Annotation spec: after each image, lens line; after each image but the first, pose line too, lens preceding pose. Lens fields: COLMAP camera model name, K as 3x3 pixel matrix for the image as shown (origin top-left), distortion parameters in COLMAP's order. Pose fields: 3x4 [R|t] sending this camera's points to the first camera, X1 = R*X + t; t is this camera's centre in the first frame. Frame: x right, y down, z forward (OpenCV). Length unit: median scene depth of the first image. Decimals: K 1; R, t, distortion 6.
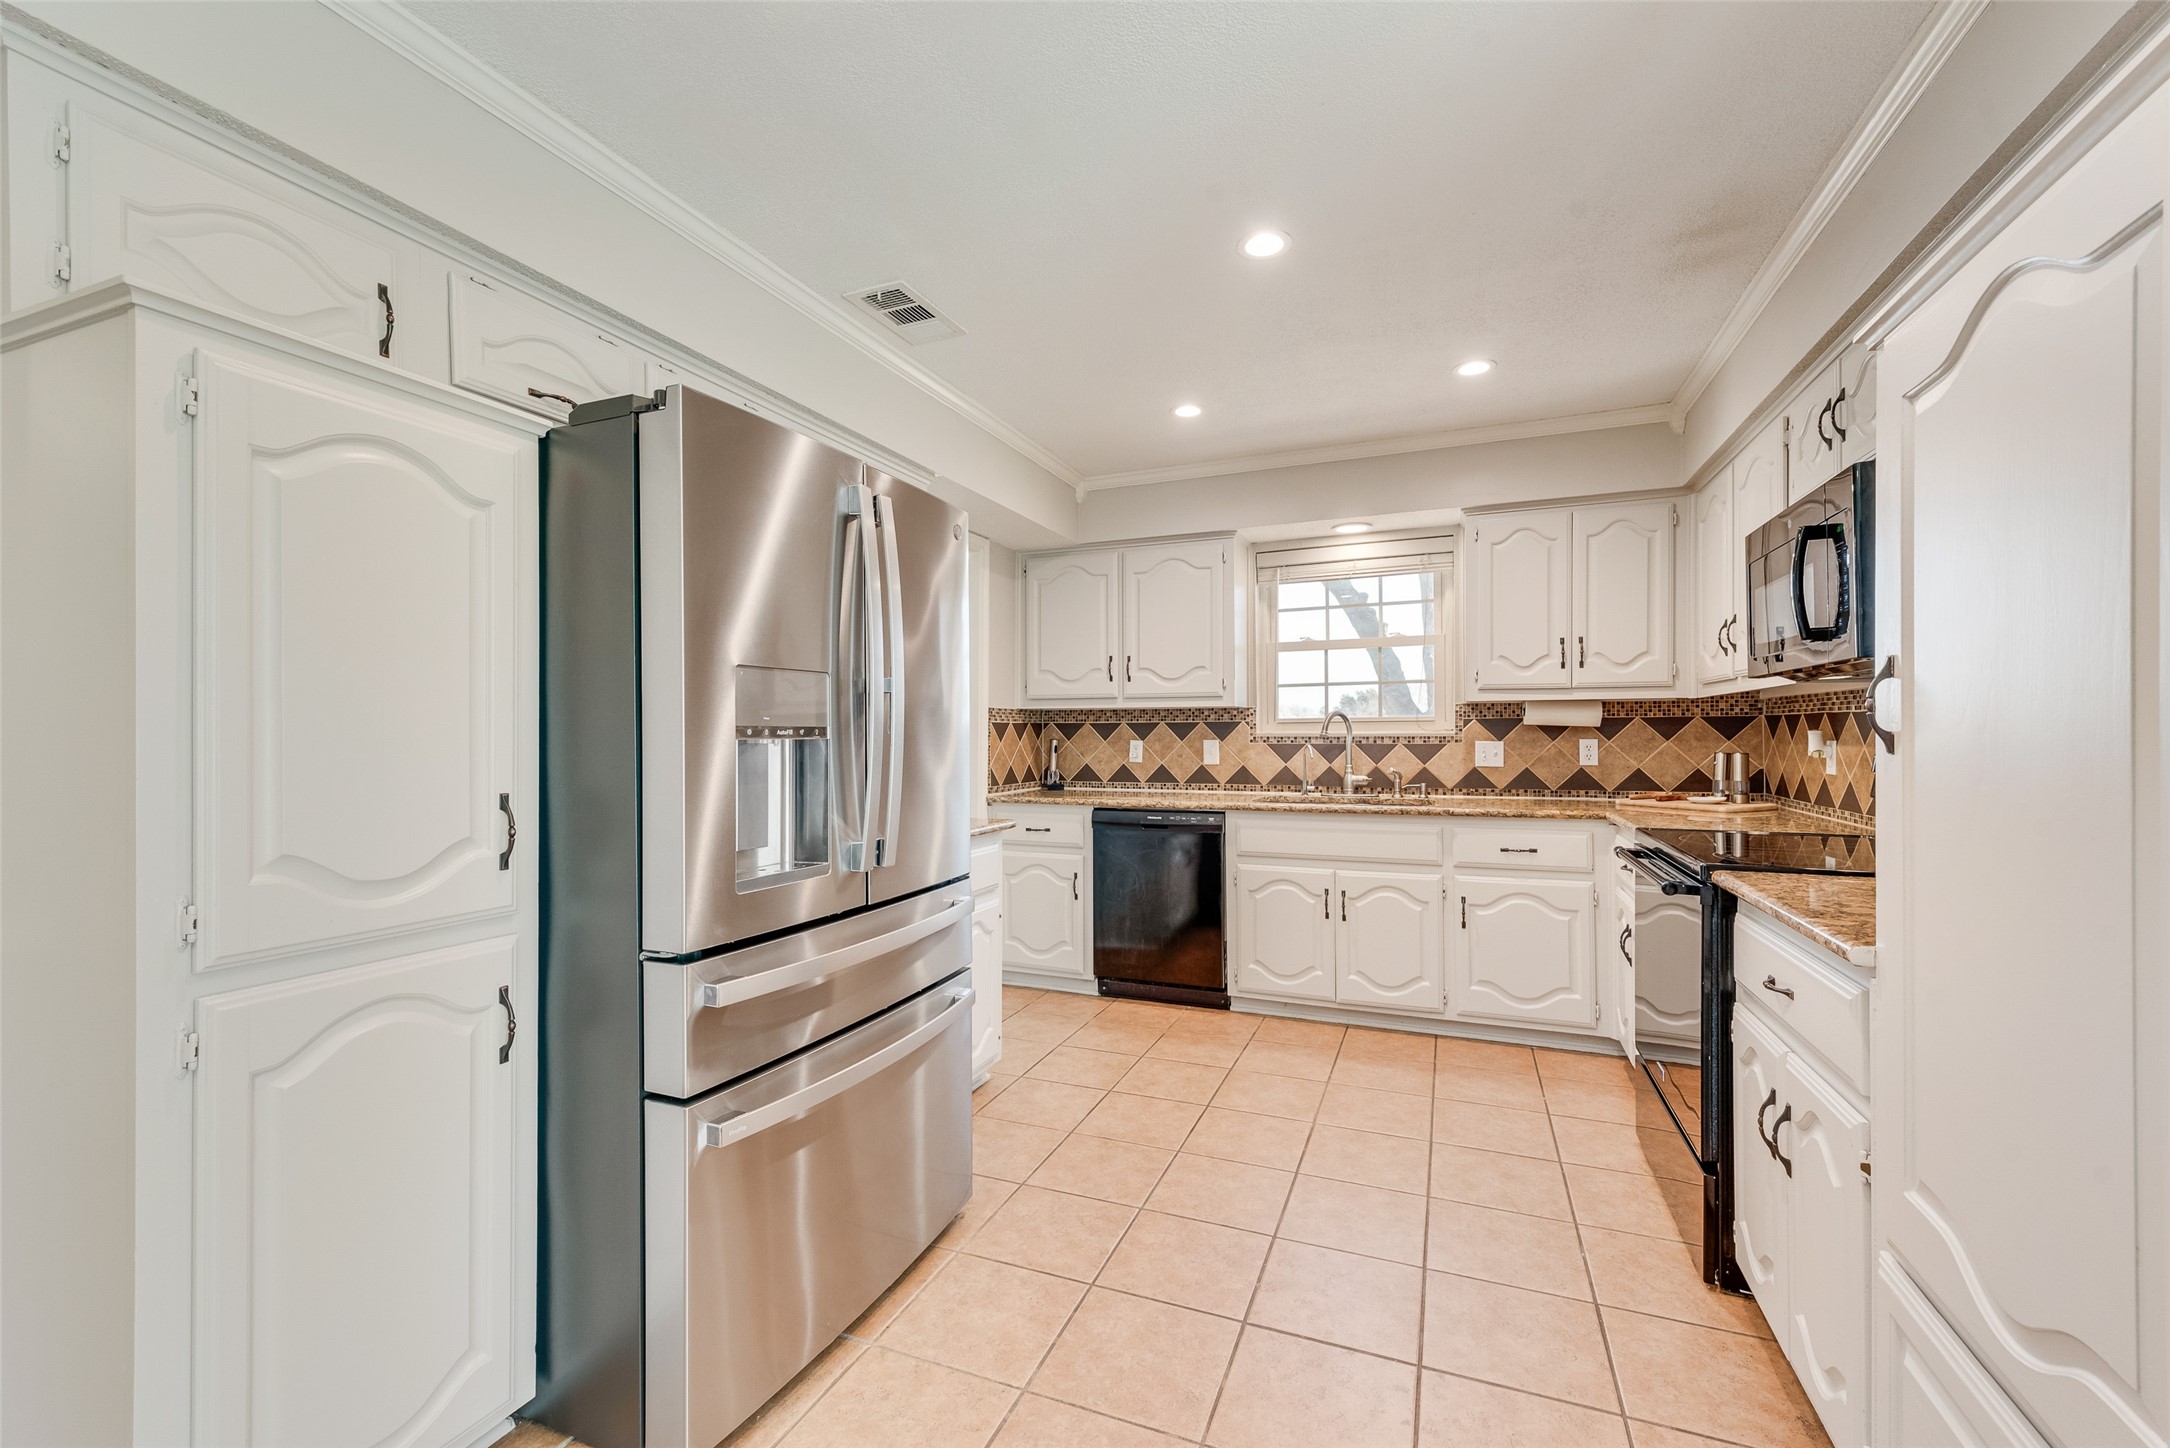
lens RADIAL K [[898.9, 0, 1084.8], [0, 898.9, 735.9], [0, 0, 1]] dist [0.020503, -0.008673]
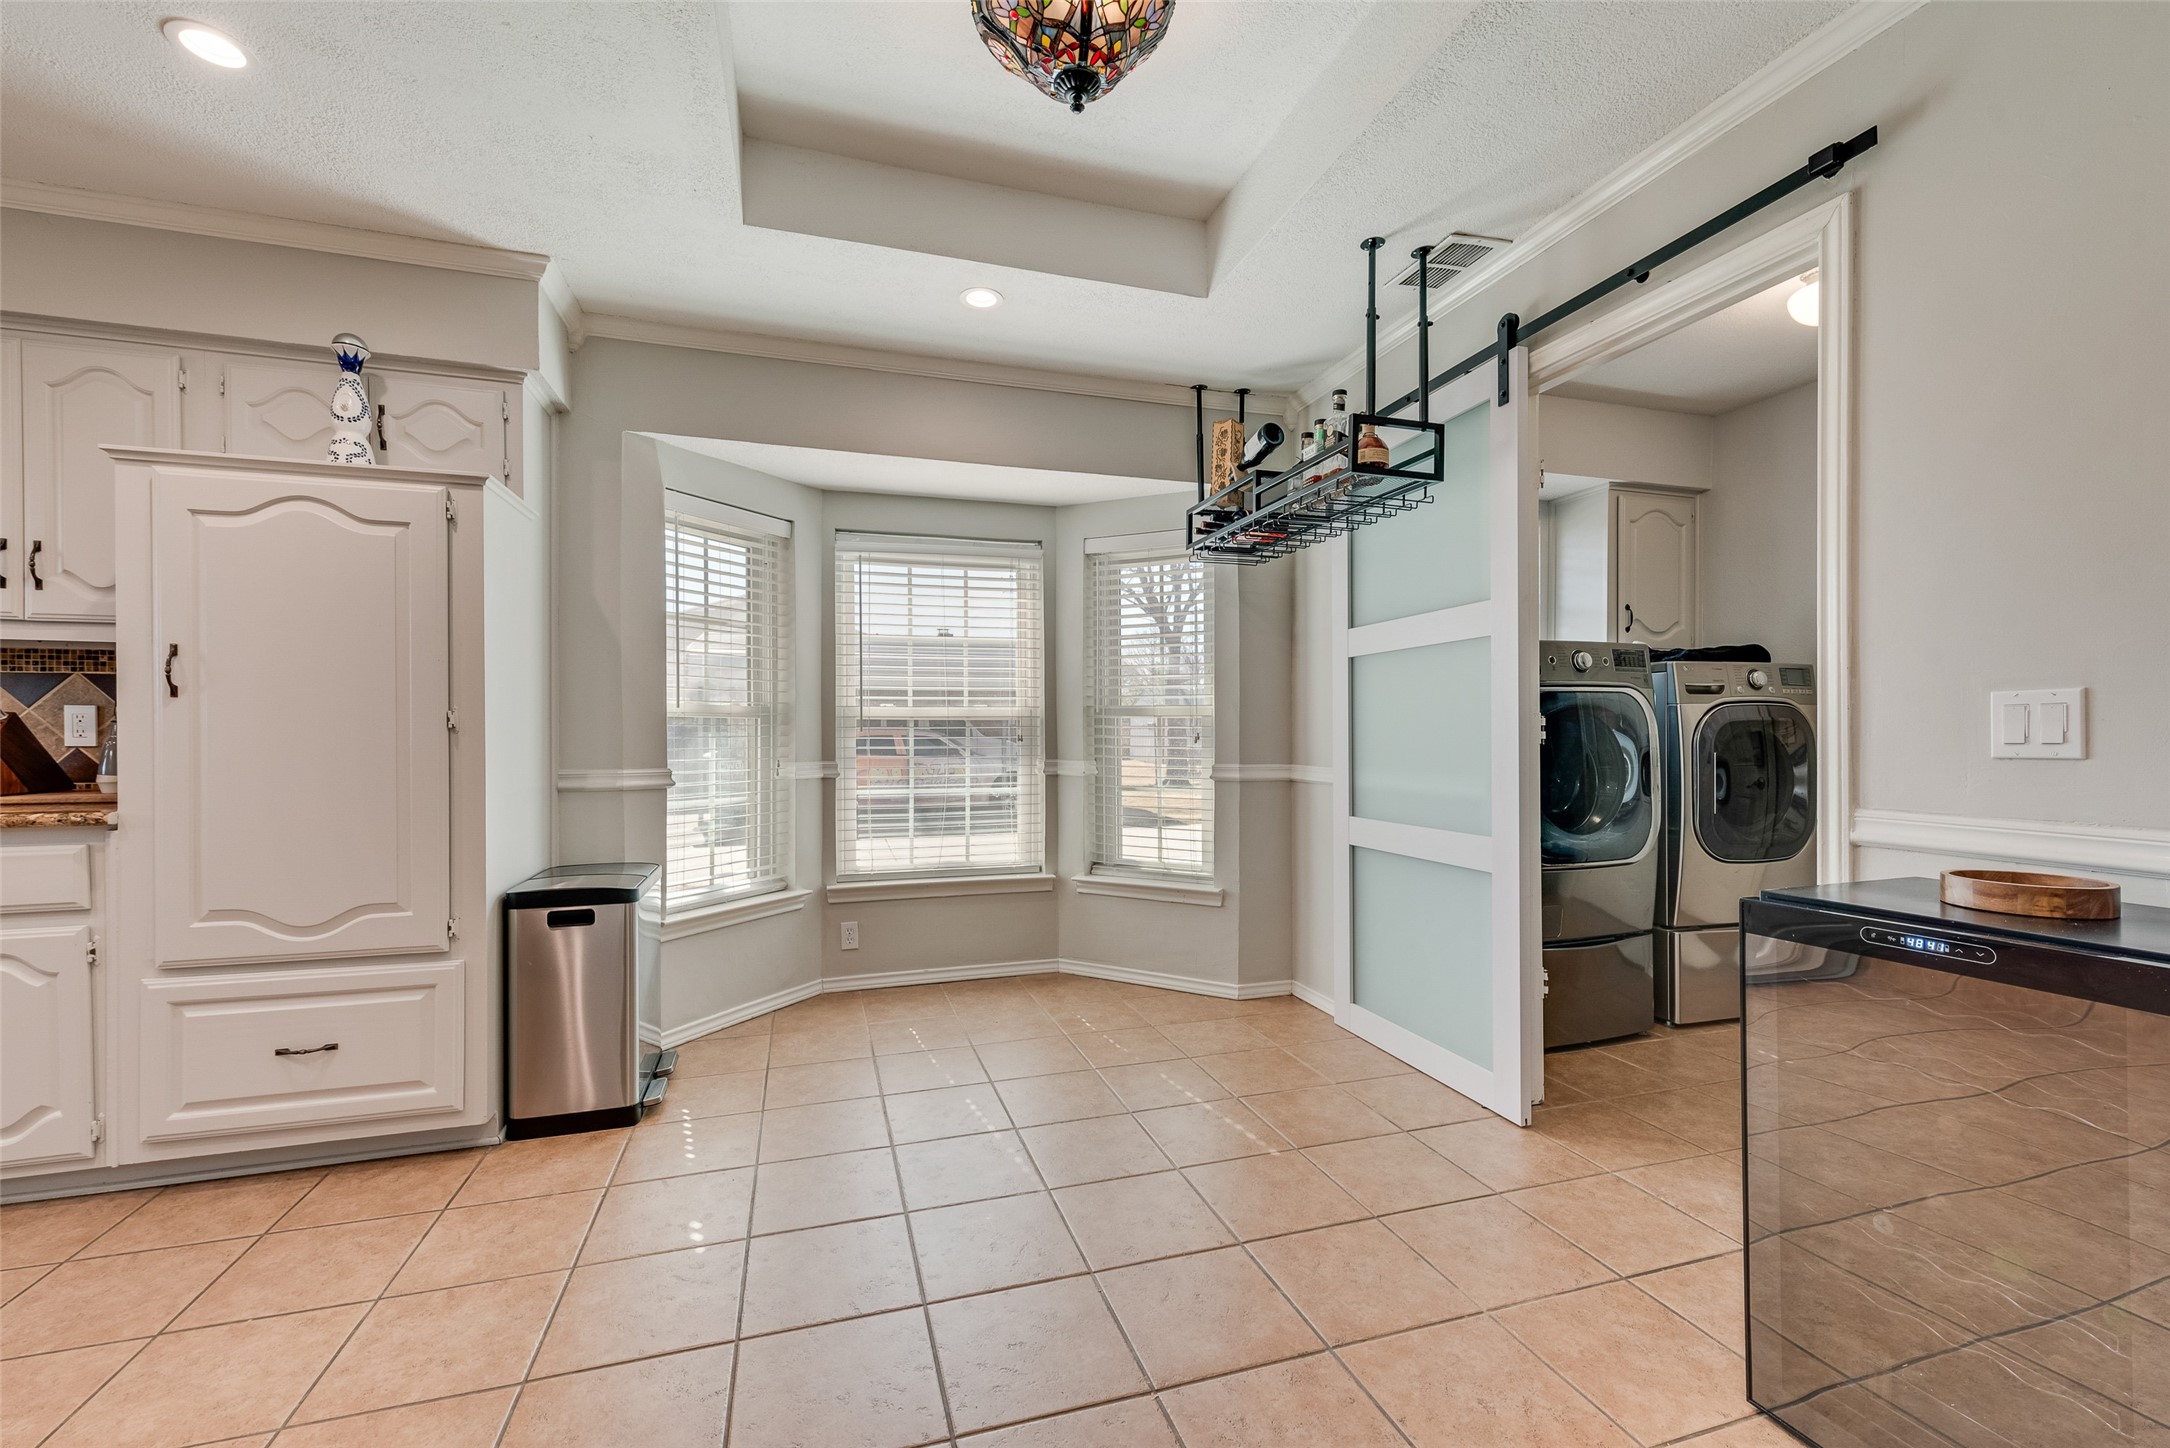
lens RADIAL K [[883.1, 0, 1080.4], [0, 883.1, 735.8], [0, 0, 1]] dist [-0.000159, 0.000018]
pose [[-0.633342, -0.000229, 0.773872, -0.508212], [0.004232, 0.999984, 0.003759, 0.030375], [-0.773861, 0.005656, -0.633331, 0.214603]]
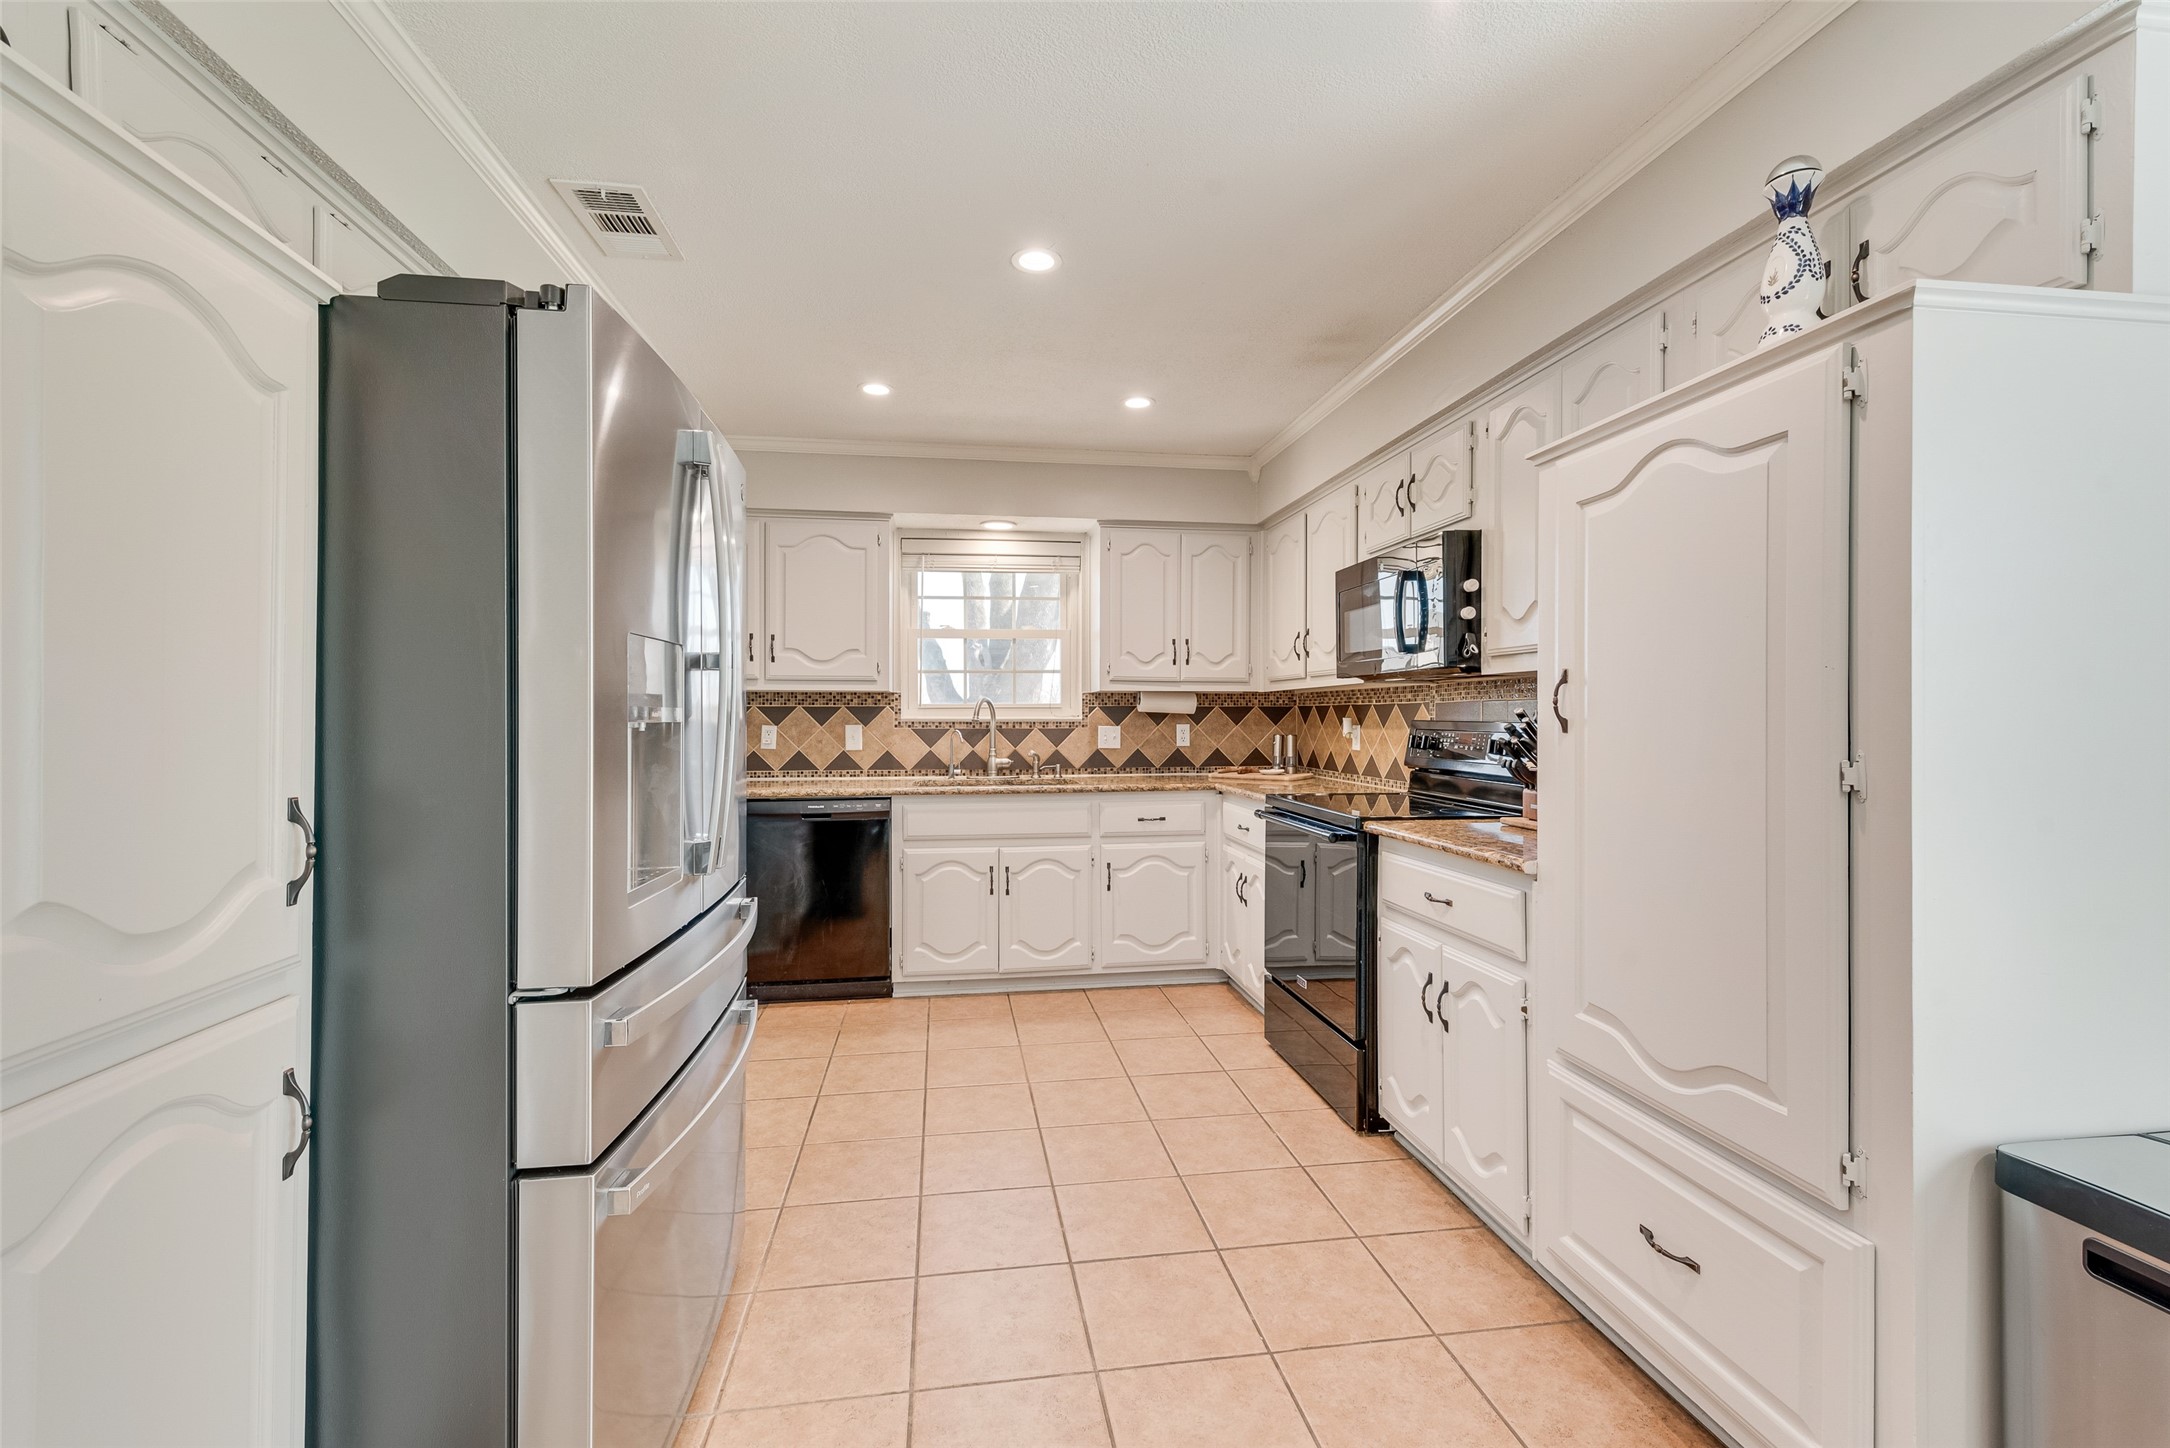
lens RADIAL K [[917.0, 0, 1085.4], [0, 917.0, 719.0], [0, 0, 1]] dist [0.021674, -0.008705]
pose [[0.858938, 0.003809, 0.512066, -0.185166], [-0.002304, 0.999991, -0.003573, 0.001241], [-0.512075, 0.001889, 0.858939, 0.021765]]
